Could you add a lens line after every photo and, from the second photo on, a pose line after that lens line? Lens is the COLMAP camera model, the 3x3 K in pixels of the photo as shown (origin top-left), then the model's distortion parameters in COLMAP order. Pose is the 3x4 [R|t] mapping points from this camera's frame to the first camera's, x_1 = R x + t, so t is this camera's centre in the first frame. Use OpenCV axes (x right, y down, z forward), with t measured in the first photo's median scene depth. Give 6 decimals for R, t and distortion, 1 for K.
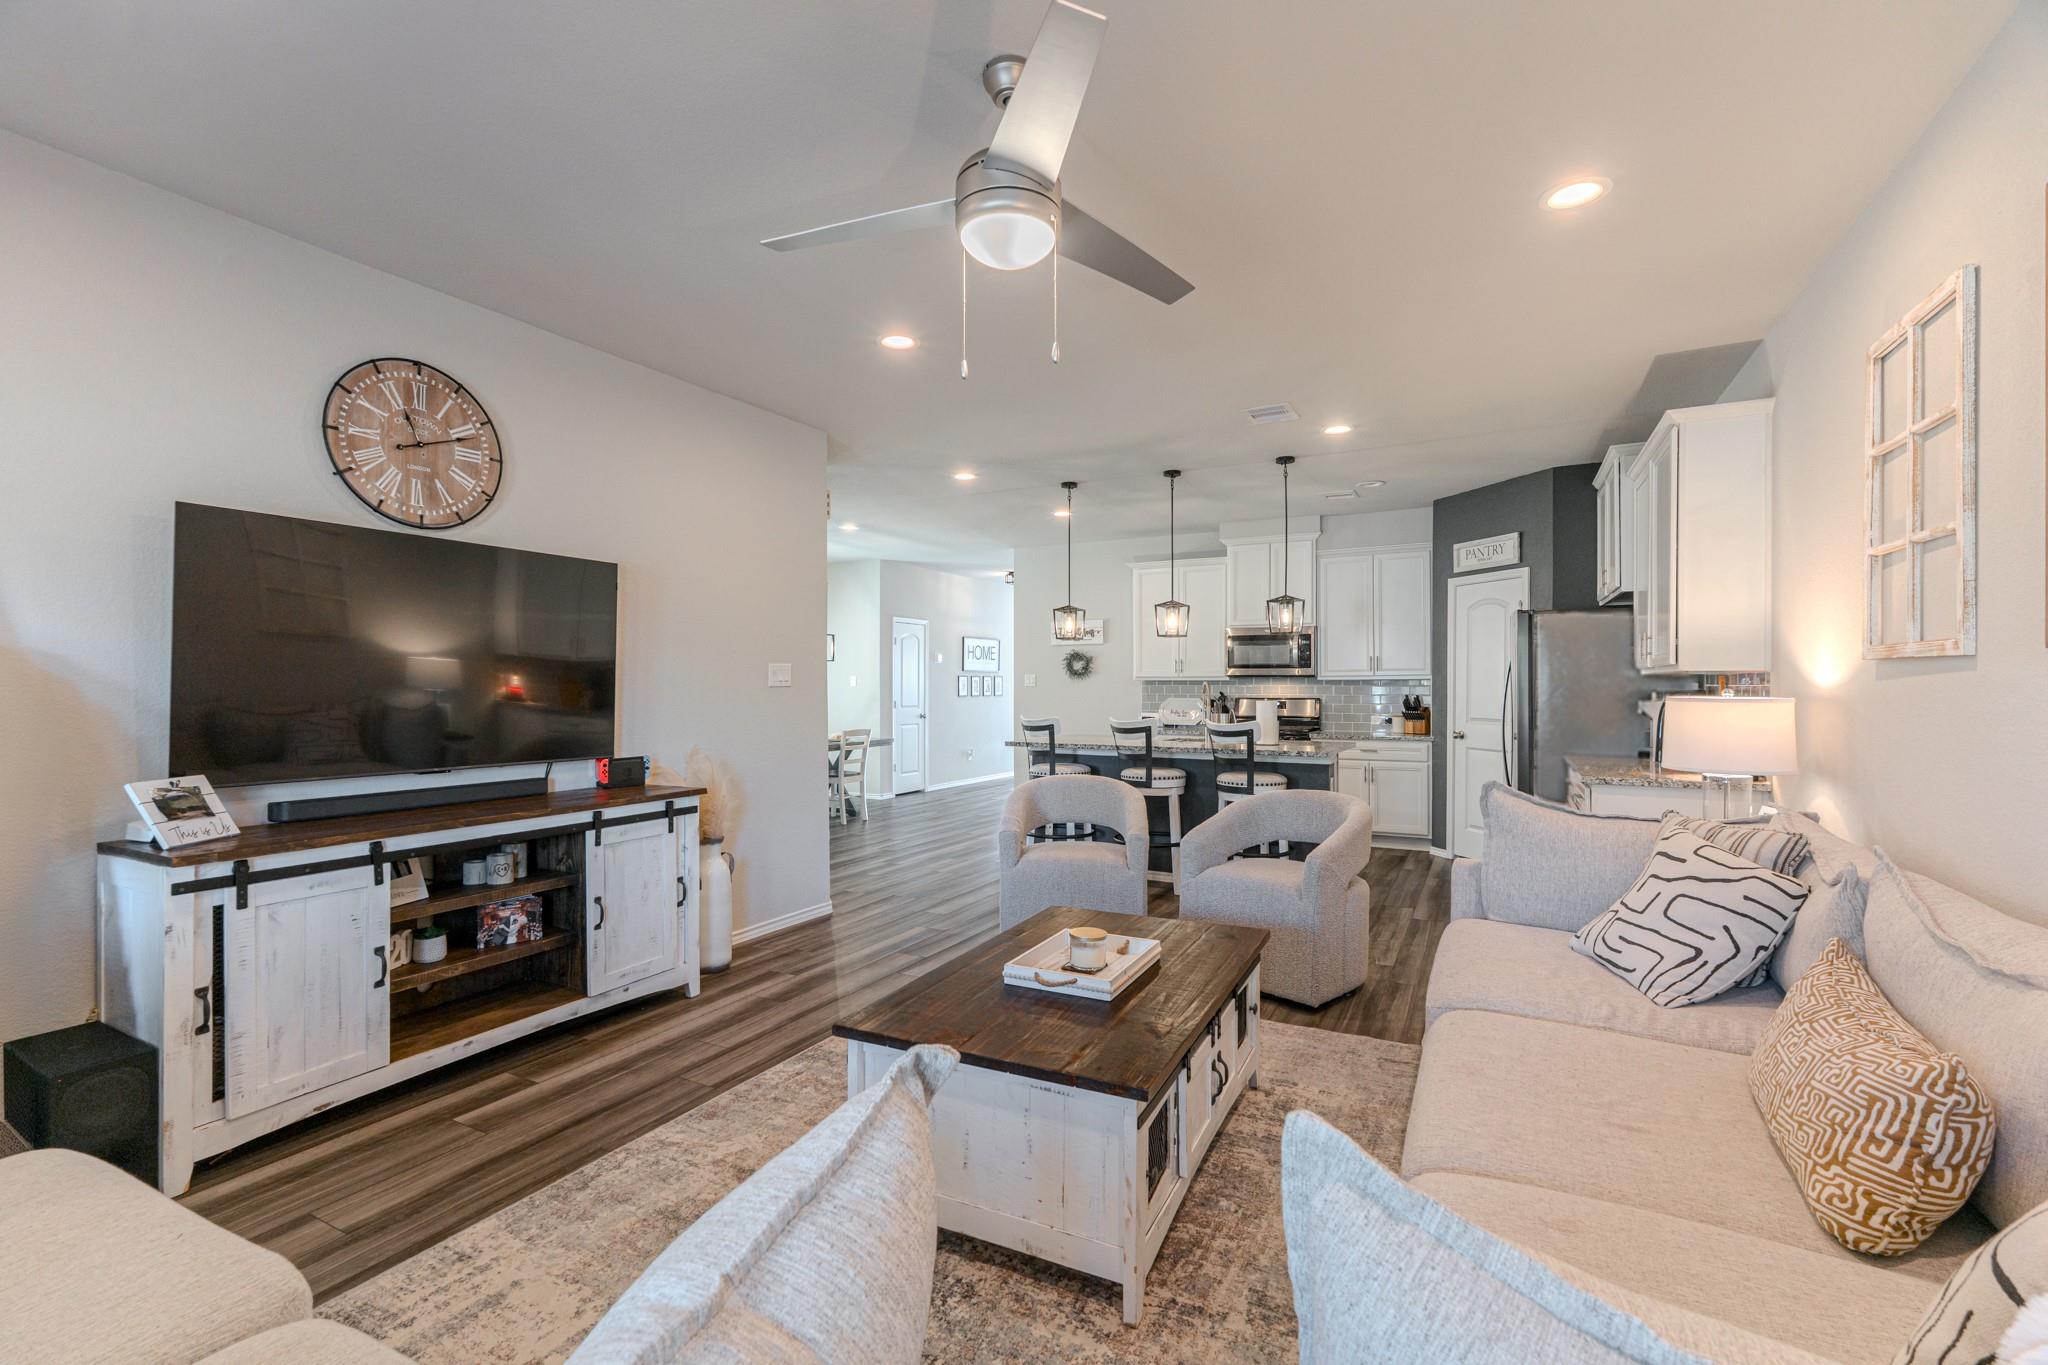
lens RADIAL K [[903.1, 0, 1026.3], [0, 903.1, 686.6], [0, 0, 1]] dist [-0.006417, 0.001348]
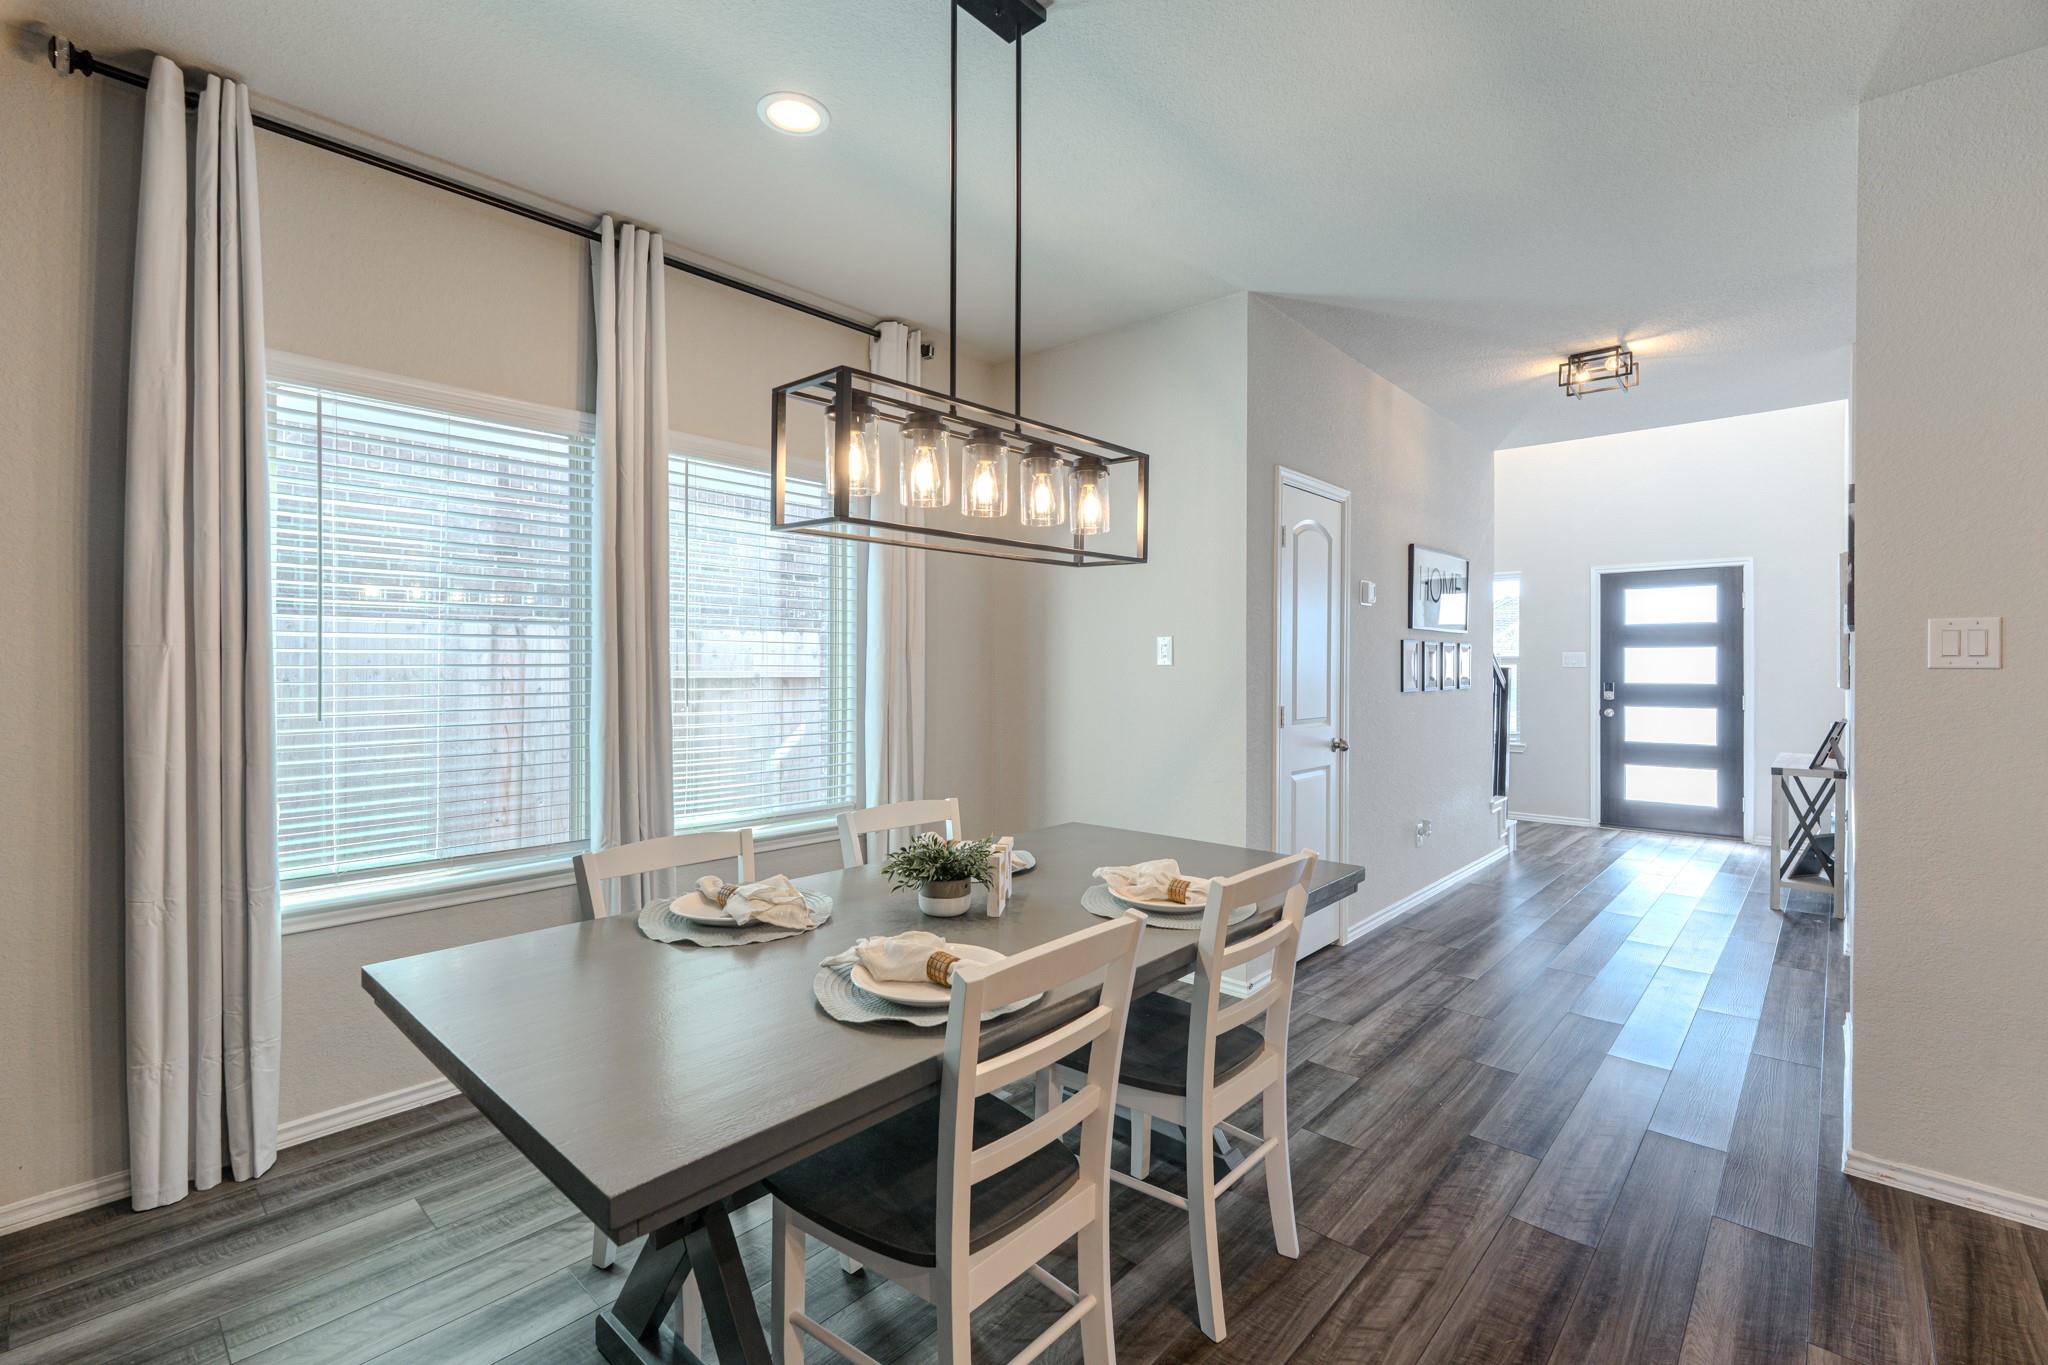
lens RADIAL K [[903.1, 0, 1024.6], [0, 903.1, 664.8], [0, 0, 1]] dist [-0.006417, 0.001348]
pose [[0.967395, 0.002253, -0.253261, -0.216112], [-0.002275, 0.999997, 0.000206, -0.000542], [0.253261, 0.000377, 0.967398, 0.896143]]
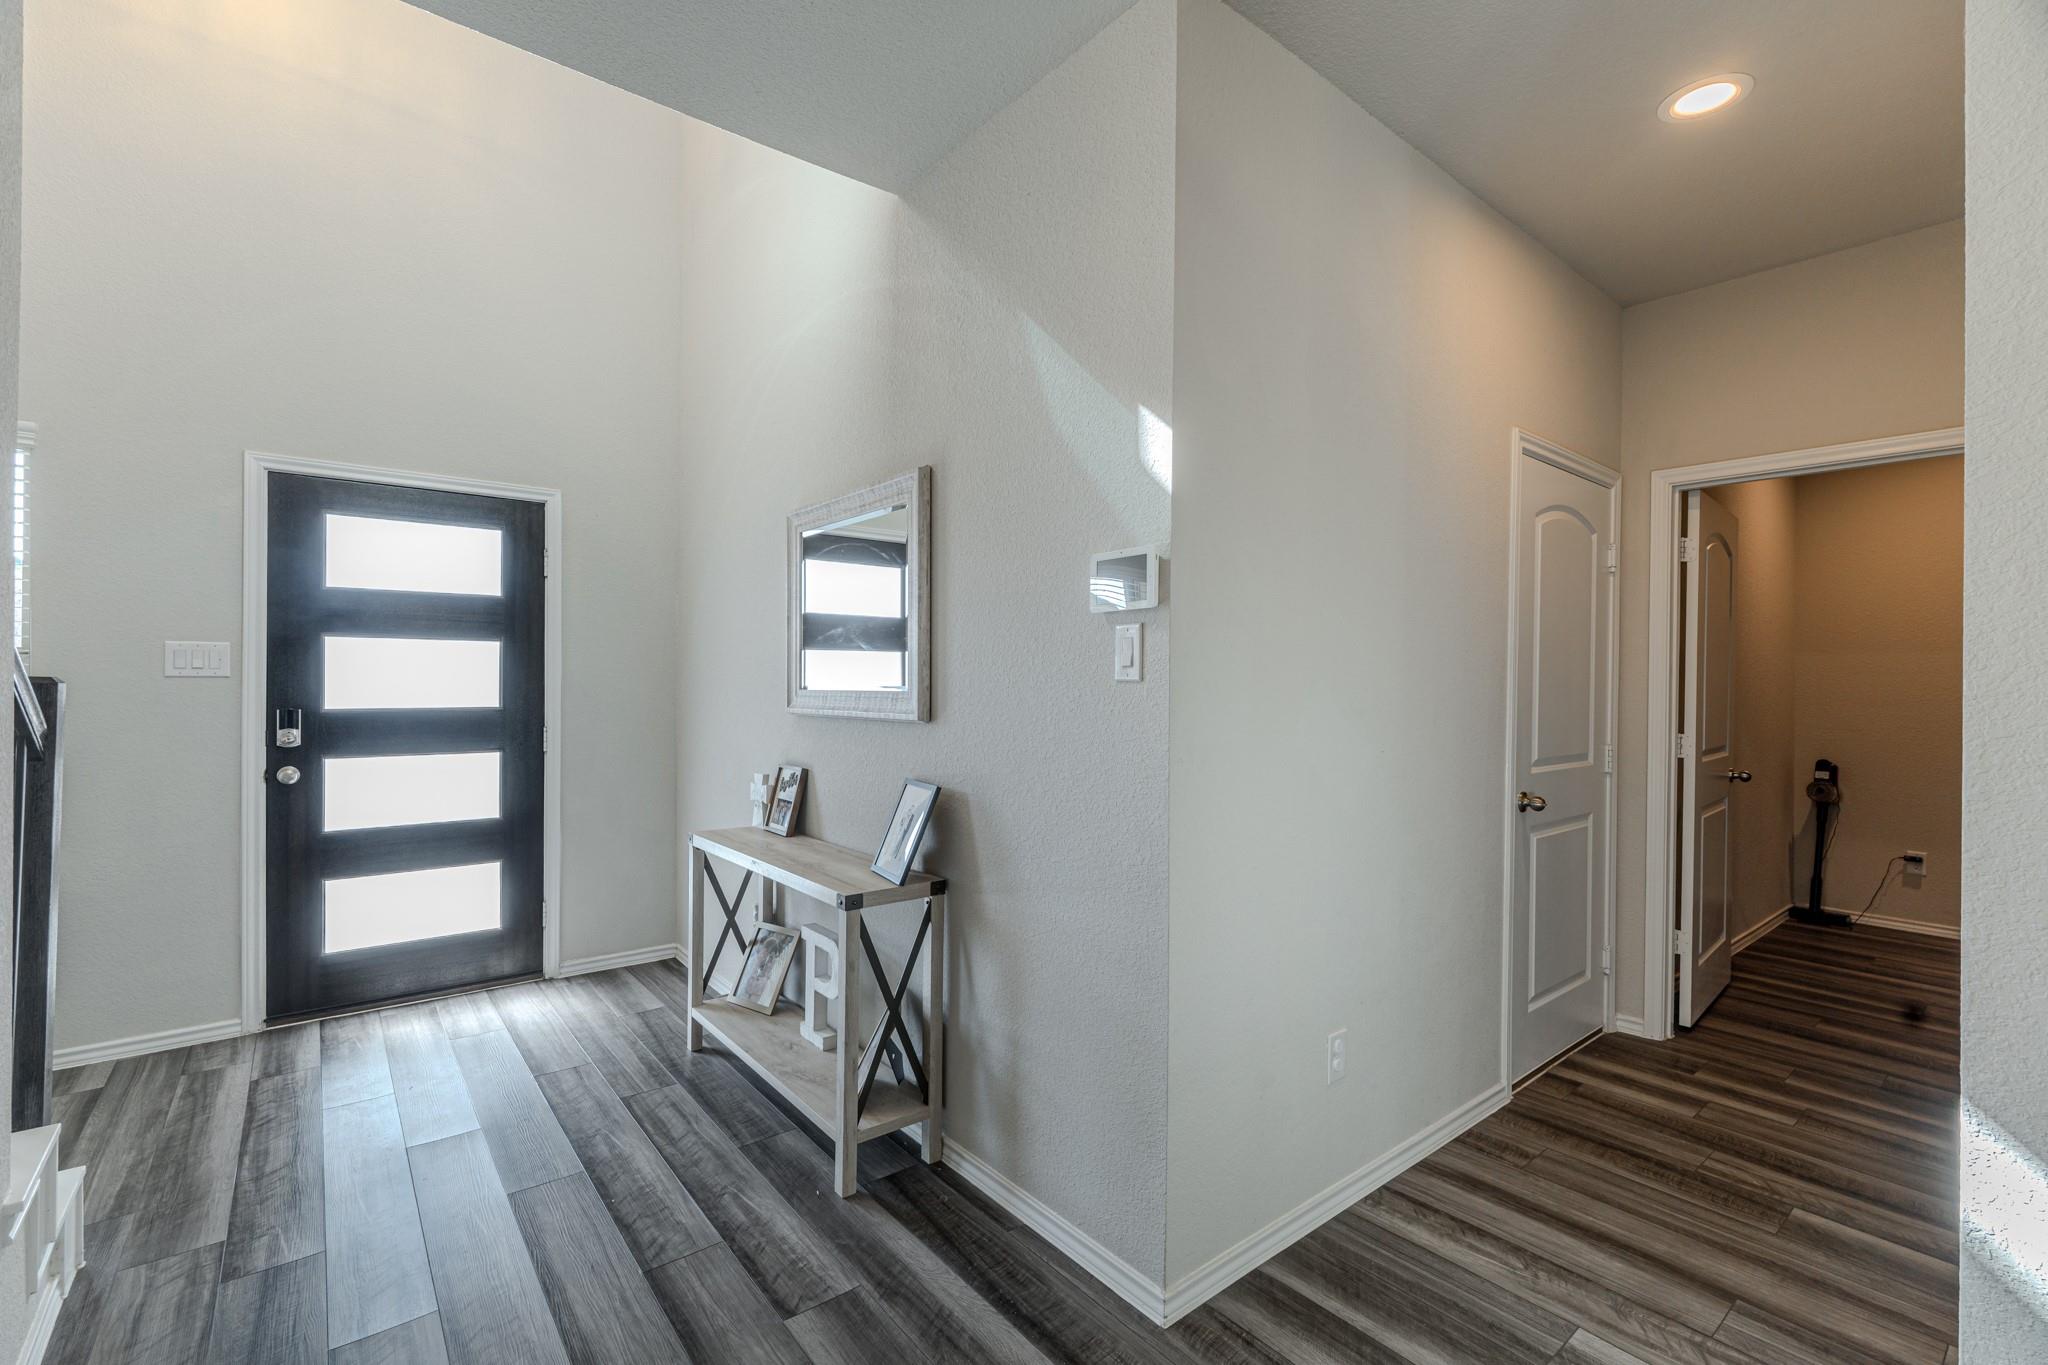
lens RADIAL K [[903.1, 0, 1018.1], [0, 903.1, 673.1], [0, 0, 1]] dist [-0.006417, 0.001348]
pose [[0.400078, 0.007297, 0.916452, -0.117957], [-0.009203, 0.999950, -0.003944, -0.002372], [-0.916435, -0.006857, 0.400125, 1.483761]]
